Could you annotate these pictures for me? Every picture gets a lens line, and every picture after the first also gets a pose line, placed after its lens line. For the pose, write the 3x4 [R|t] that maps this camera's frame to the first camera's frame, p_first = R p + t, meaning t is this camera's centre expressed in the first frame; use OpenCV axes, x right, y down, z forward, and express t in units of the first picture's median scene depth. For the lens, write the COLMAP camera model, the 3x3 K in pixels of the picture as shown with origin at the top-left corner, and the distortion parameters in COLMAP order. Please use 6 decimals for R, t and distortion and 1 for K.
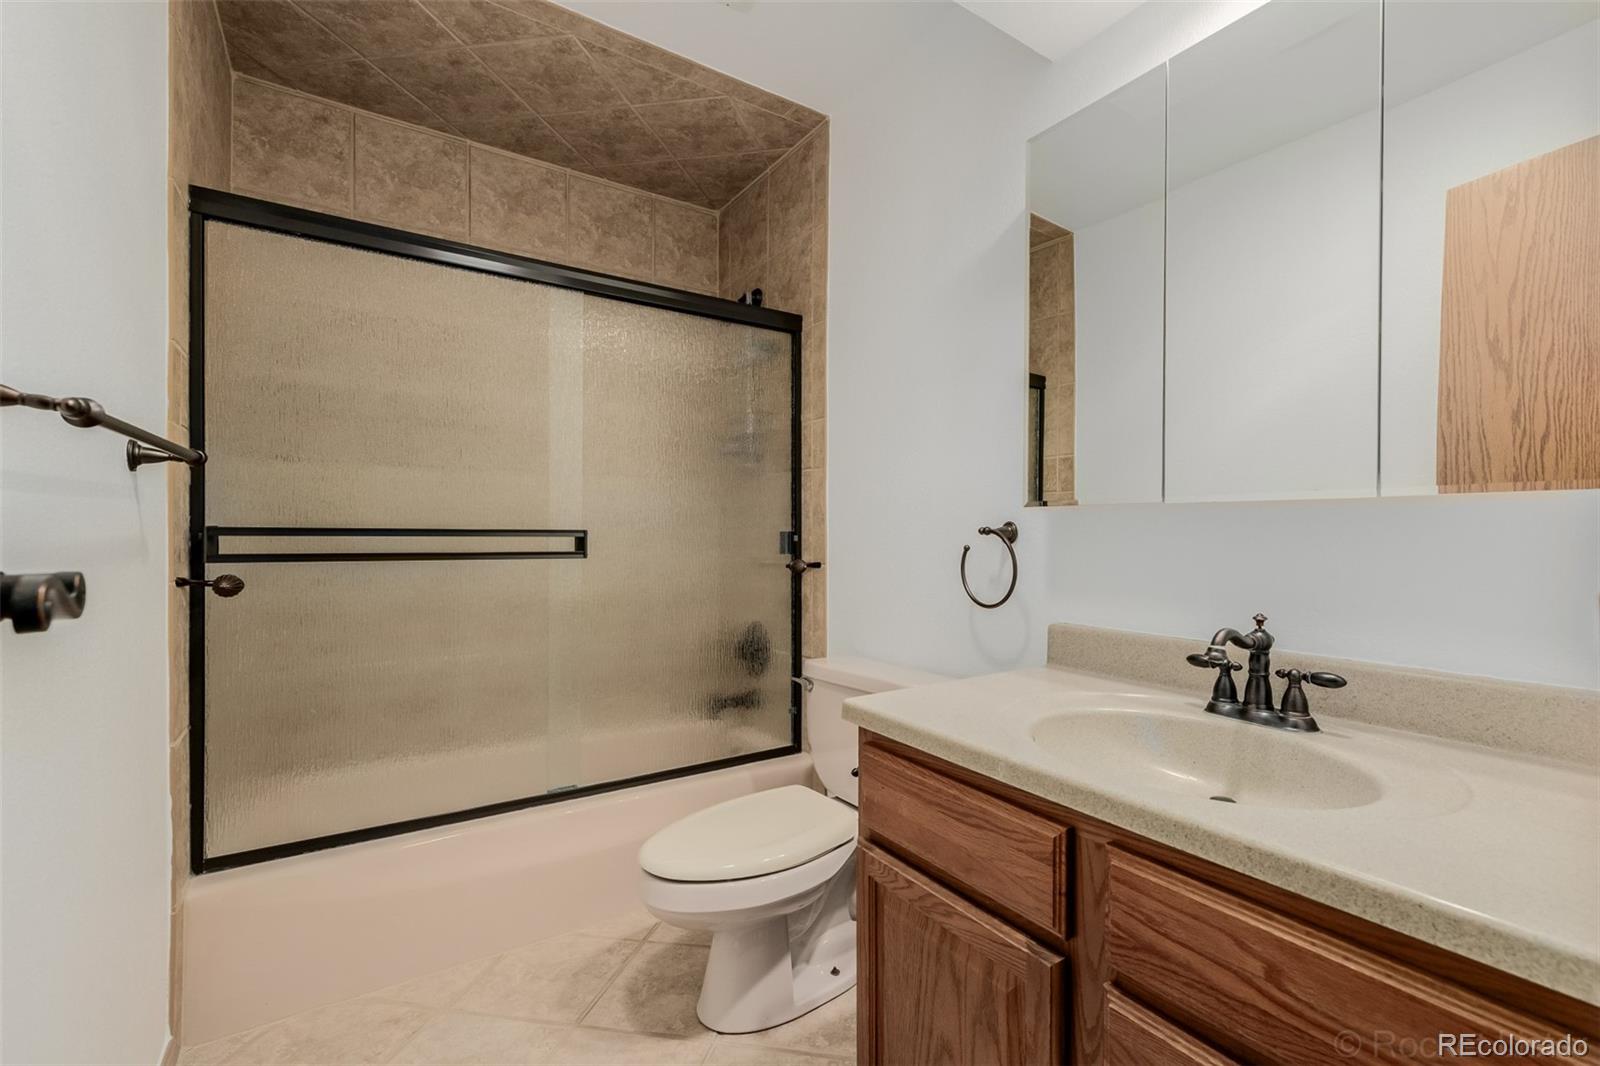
lens RADIAL K [[667.7, 0, 798.3], [0, 667.7, 532.0], [0, 0, 1]] dist [-0.002667, 0.000759]
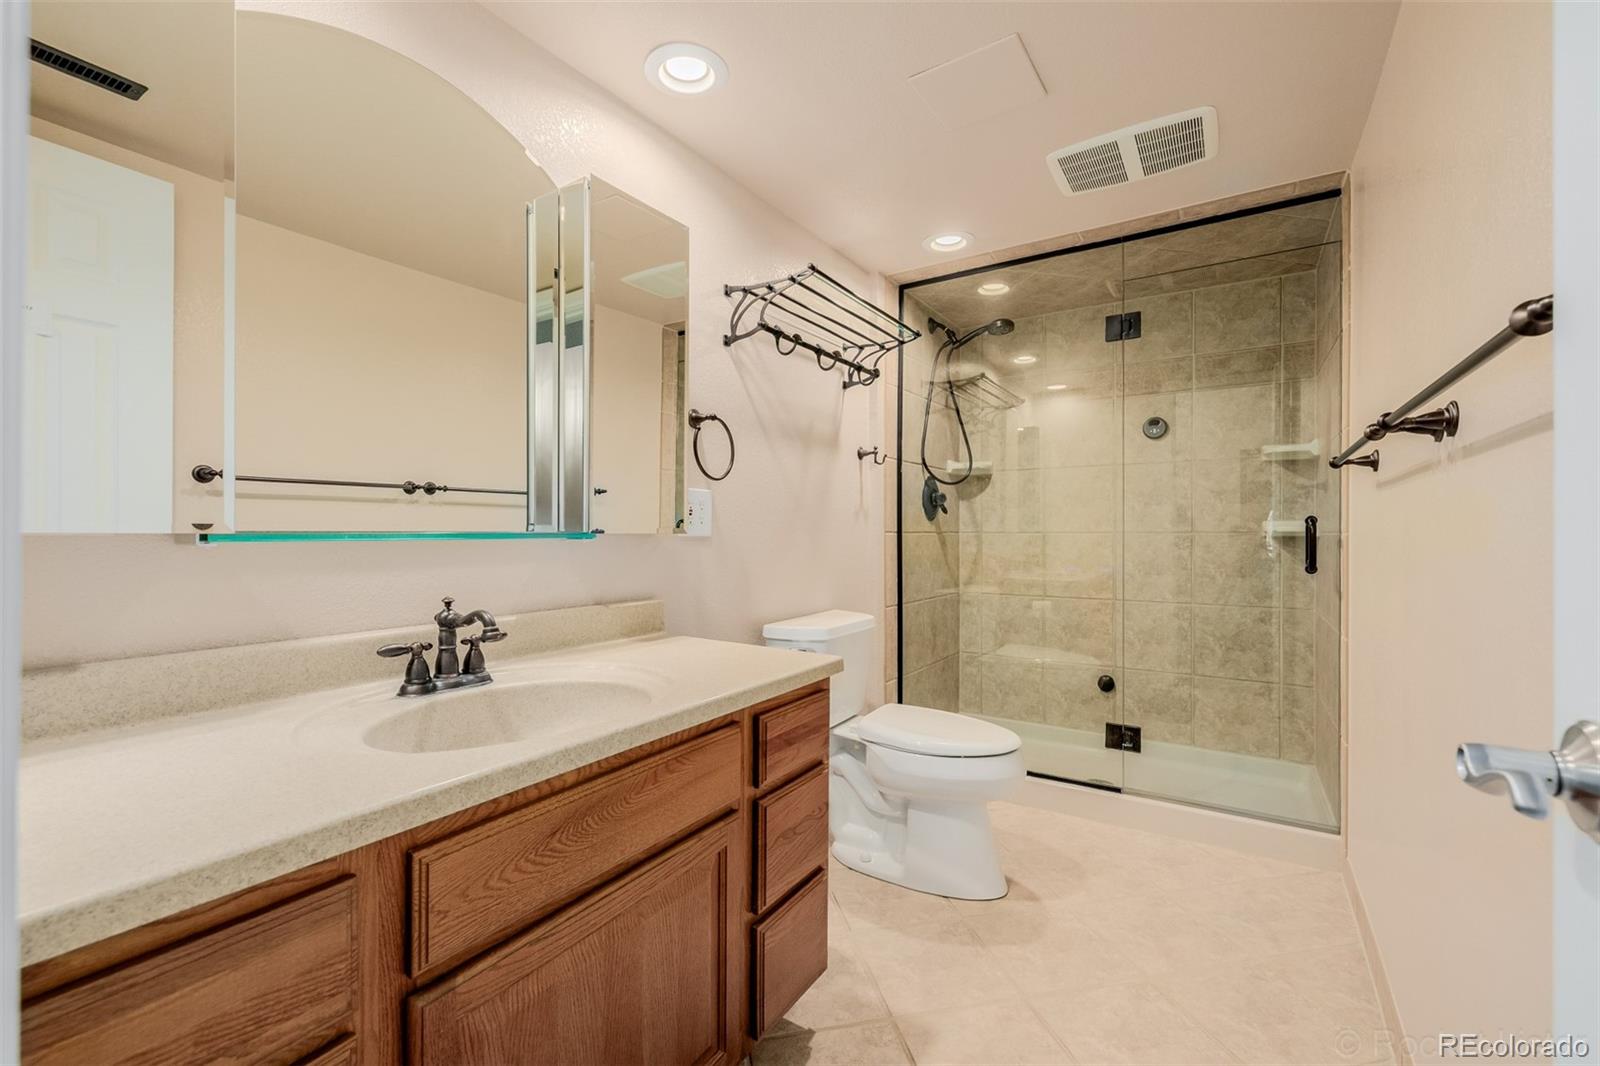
lens RADIAL K [[667.7, 0, 799.9], [0, 667.7, 530.2], [0, 0, 1]] dist [-0.002667, 0.000759]
pose [[-0.399755, -0.003400, 0.916616, -0.666033], [-0.000784, 0.999994, 0.003367, -0.001564], [-0.916622, 0.000627, -0.399755, 0.904816]]
